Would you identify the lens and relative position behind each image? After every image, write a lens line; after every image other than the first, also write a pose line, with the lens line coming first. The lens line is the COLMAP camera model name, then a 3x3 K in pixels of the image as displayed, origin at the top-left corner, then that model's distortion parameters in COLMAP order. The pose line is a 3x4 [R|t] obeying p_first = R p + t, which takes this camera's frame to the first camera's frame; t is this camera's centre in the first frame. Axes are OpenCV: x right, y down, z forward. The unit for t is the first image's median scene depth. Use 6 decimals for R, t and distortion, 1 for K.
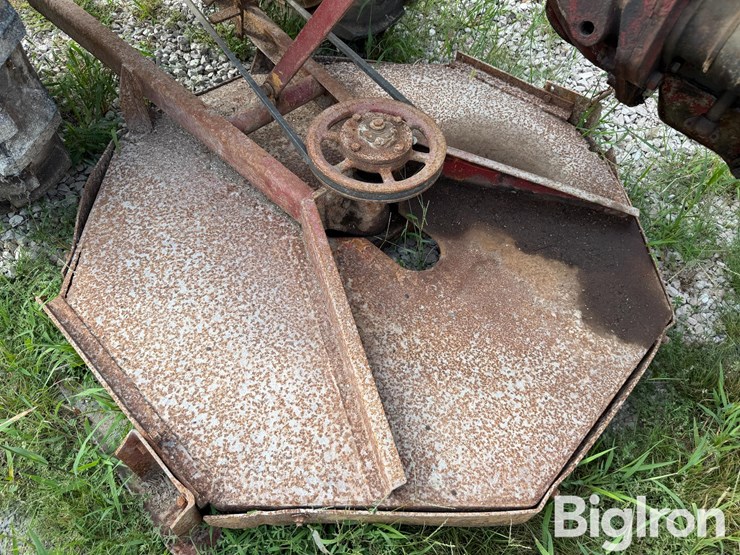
lens RADIAL K [[529.8, 0, 361.5], [0, 529.8, 275.8], [0, 0, 1]] dist [0.051893, -0.059235]
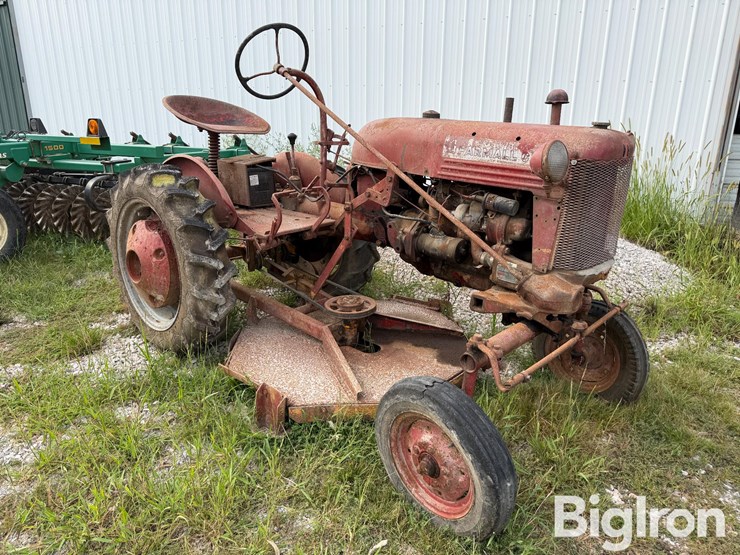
lens RADIAL K [[529.8, 0, 361.5], [0, 529.8, 275.8], [0, 0, 1]] dist [0.051893, -0.059235]
pose [[0.998369, -0.056558, 0.007758, 0.049228], [0.050476, 0.811065, -0.582774, 0.817609], [0.026668, 0.582215, 0.812597, -0.853117]]
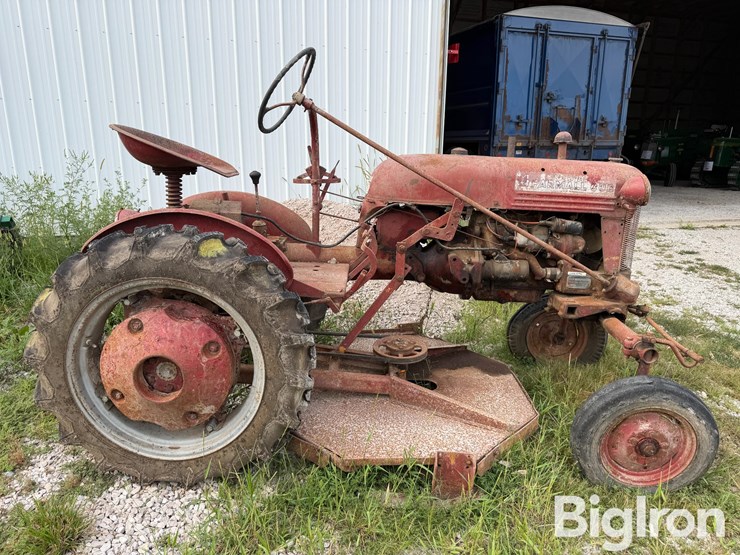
lens RADIAL K [[525.4, 0, 359.6], [0, 525.4, 275.8], [0, 0, 1]] dist [0.044073, -0.085987]
pose [[0.704601, -0.229384, 0.671506, -1.186763], [0.580240, 0.730989, -0.359134, 0.201972], [-0.408483, 0.642681, 0.648153, -0.530838]]
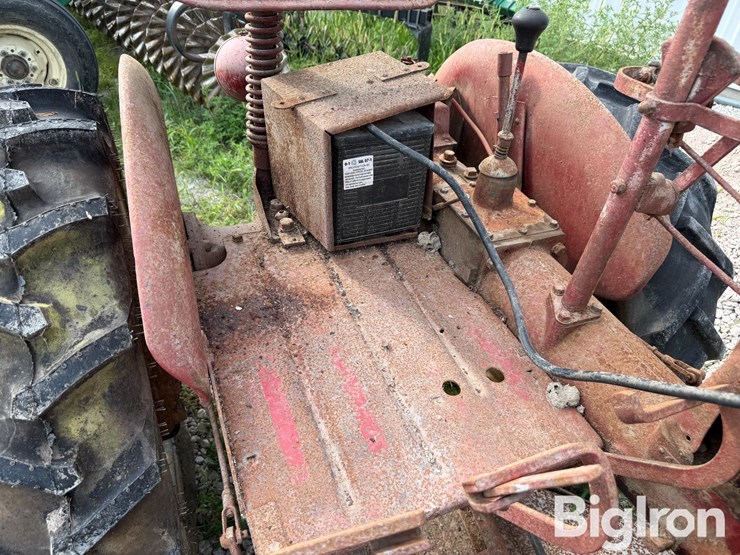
lens RADIAL K [[515.6, 0, 370.0], [0, 515.6, 277.5], [0, 0, 1]] dist [0.119100, -0.166815]
pose [[0.925692, 0.232010, -0.298774, -0.106341], [-0.302791, 0.927884, -0.217597, -0.450478], [0.226743, 0.291894, 0.929185, 0.062170]]
